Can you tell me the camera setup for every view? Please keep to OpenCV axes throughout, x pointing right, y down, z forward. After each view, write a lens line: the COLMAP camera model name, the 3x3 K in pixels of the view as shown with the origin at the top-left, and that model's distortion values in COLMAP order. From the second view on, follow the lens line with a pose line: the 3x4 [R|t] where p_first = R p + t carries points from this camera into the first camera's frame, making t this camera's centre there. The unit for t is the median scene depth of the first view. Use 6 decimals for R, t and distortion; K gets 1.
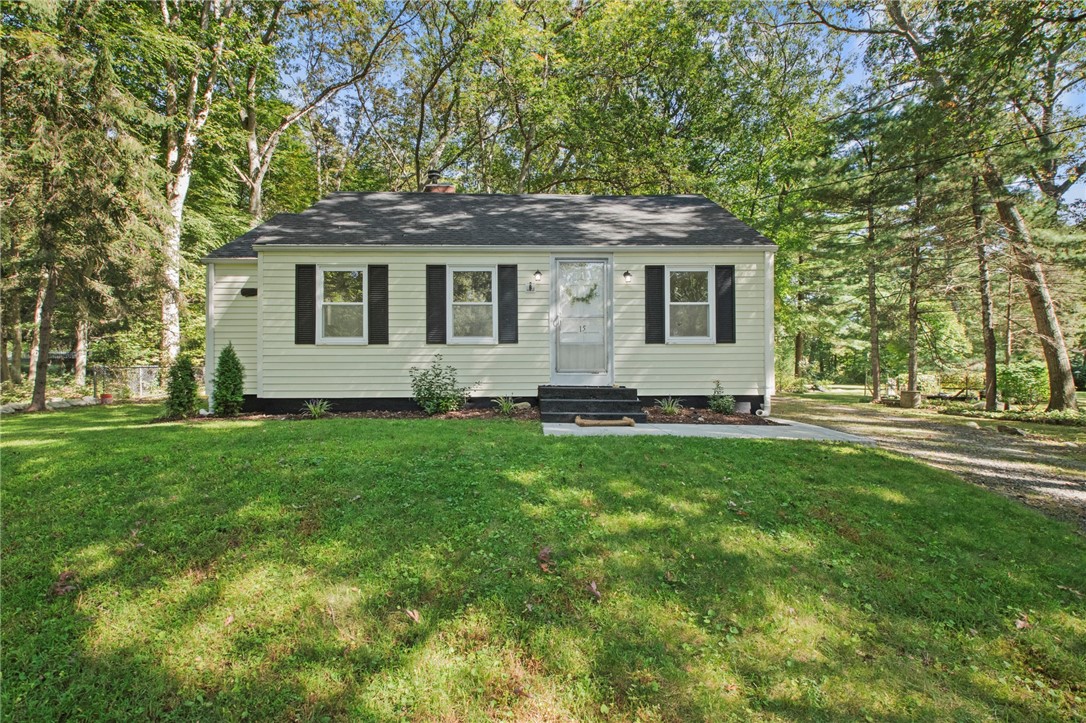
lens RADIAL K [[484.7, 0, 540.1], [0, 484.7, 366.4], [0, 0, 1]] dist [-0.001971, -0.000469]
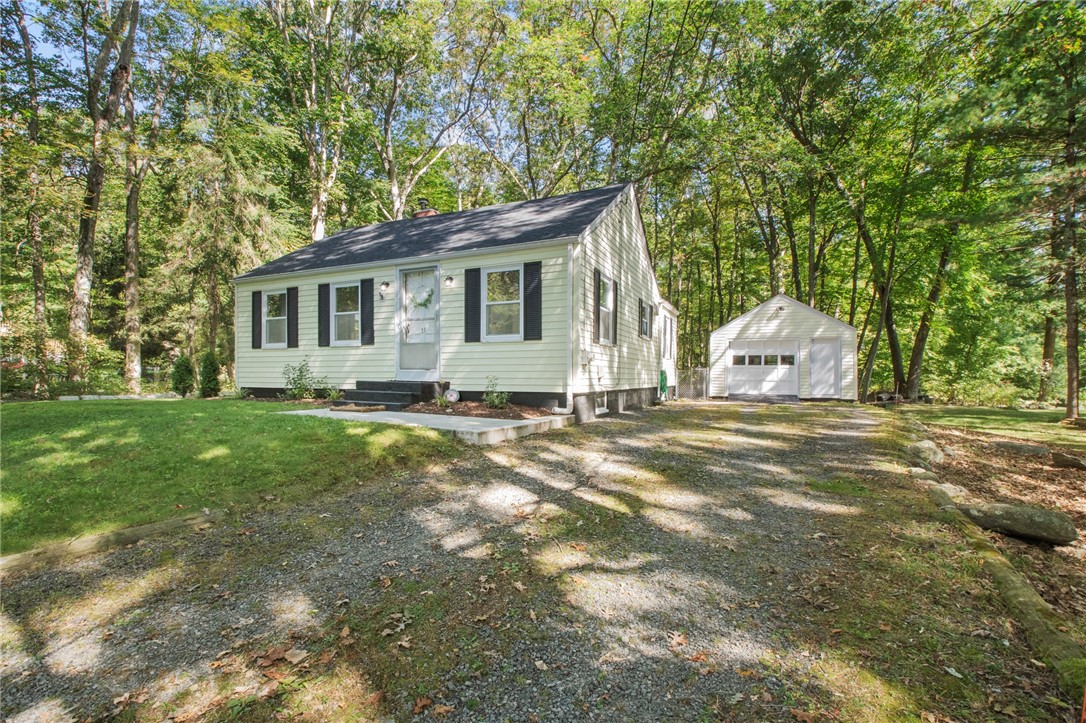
lens RADIAL K [[444.5, 0, 546.0], [0, 444.5, 368.0], [0, 0, 1]] dist [0.000112, -0.000045]
pose [[0.917106, -0.000211, -0.398643, 0.770749], [0.010281, 0.999680, 0.023124, -0.011902], [0.398511, -0.025305, 0.916814, 0.168584]]
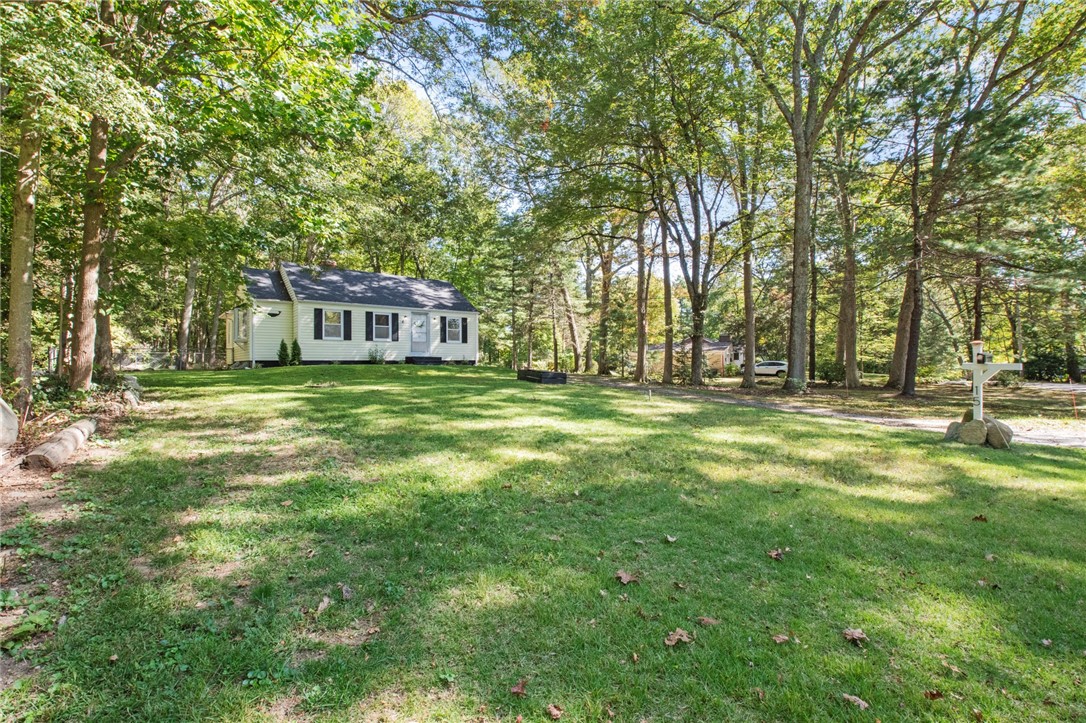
lens RADIAL K [[484.7, 0, 540.1], [0, 484.7, 366.4], [0, 0, 1]] dist [-0.001971, -0.000469]
pose [[0.809508, 0.002707, 0.587103, -1.029223], [-0.015543, 0.999738, 0.016823, 0.035948], [-0.586904, -0.022743, 0.809337, -1.758554]]
